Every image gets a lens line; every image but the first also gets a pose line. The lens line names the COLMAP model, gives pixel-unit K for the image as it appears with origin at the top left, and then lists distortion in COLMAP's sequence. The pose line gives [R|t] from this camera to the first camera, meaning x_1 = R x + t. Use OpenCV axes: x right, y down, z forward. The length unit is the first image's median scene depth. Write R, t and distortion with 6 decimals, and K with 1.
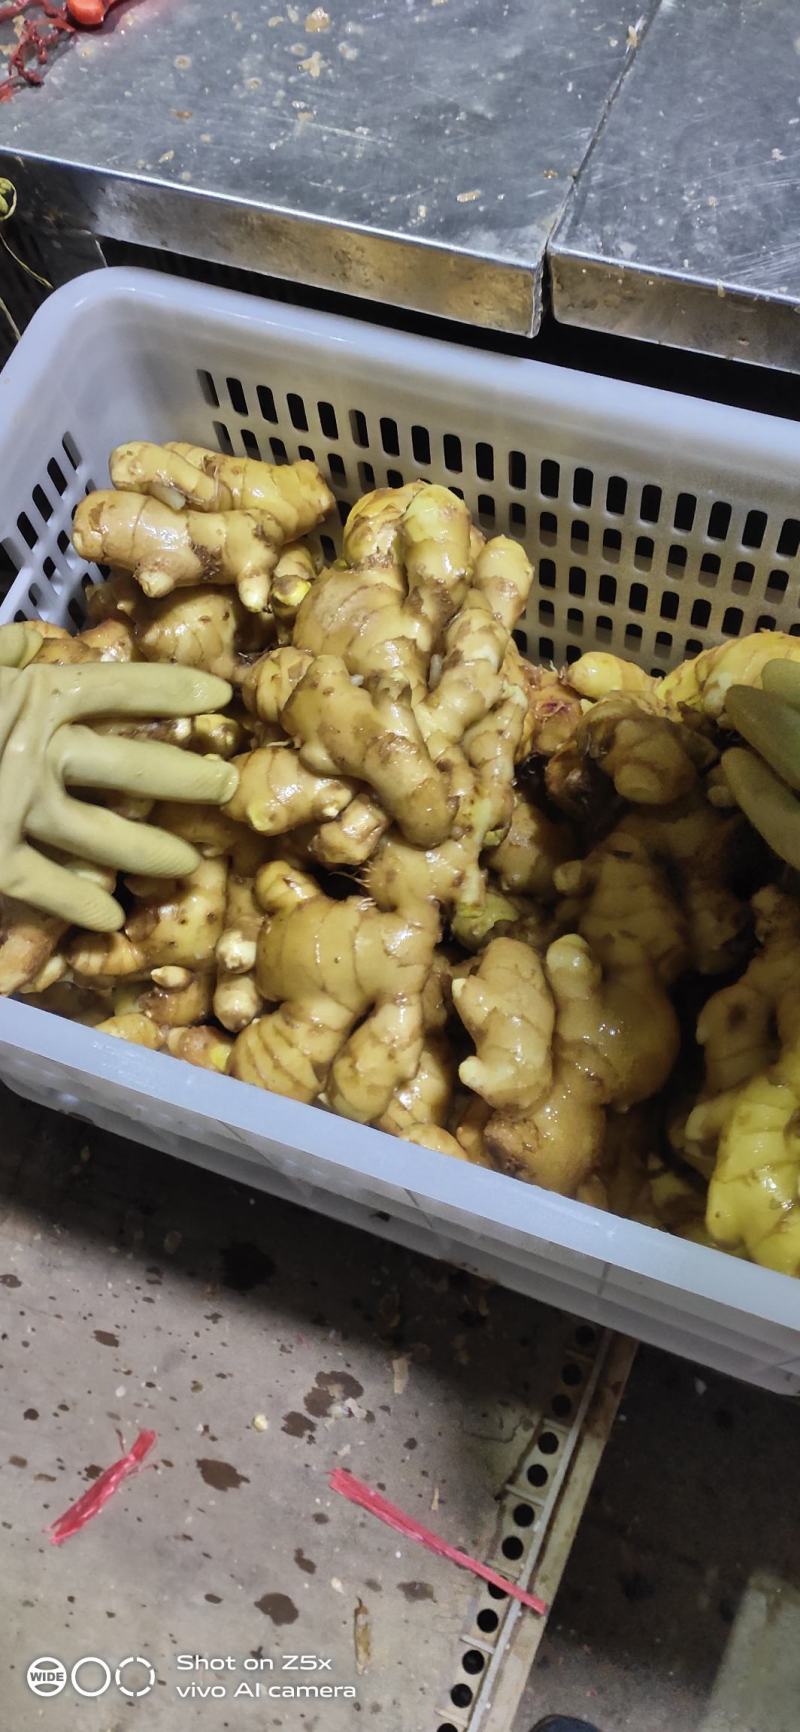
lens RADIAL K [[1385.8, 0, 400.0], [0, 1385.8, 866.0], [0, 0, 1]] dist [0.081663, -0.141469]
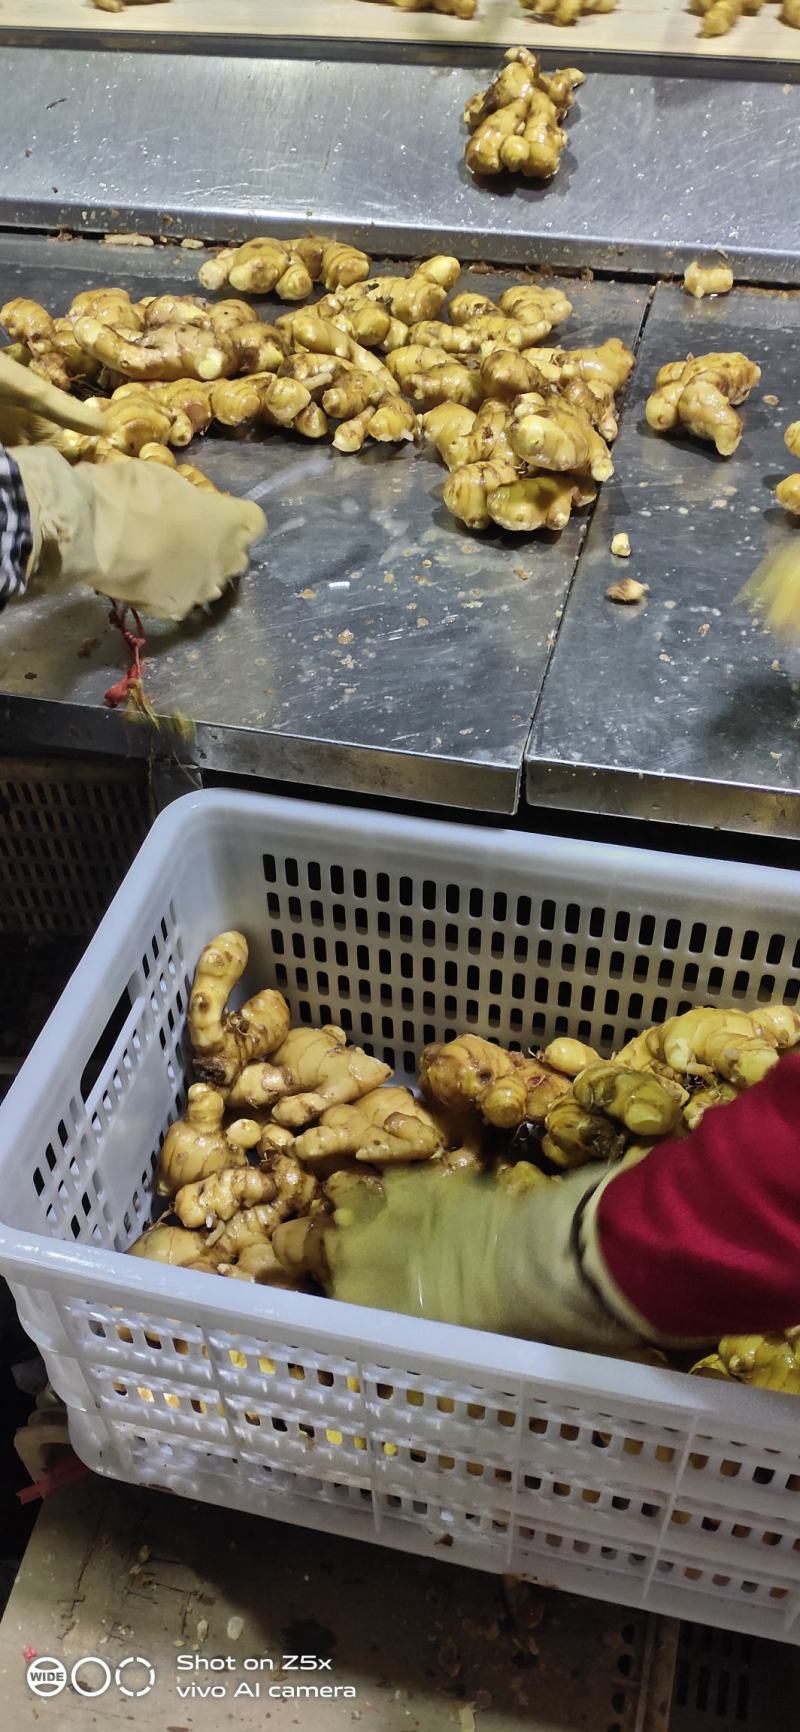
lens RADIAL K [[1385.8, 0, 400.0], [0, 1385.8, 866.0], [0, 0, 1]] dist [0.081663, -0.141469]
pose [[0.988559, -0.047077, 0.143298, -0.233665], [0.098640, 0.920508, -0.378067, 0.214851], [-0.114109, 0.387876, 0.914621, -0.310764]]
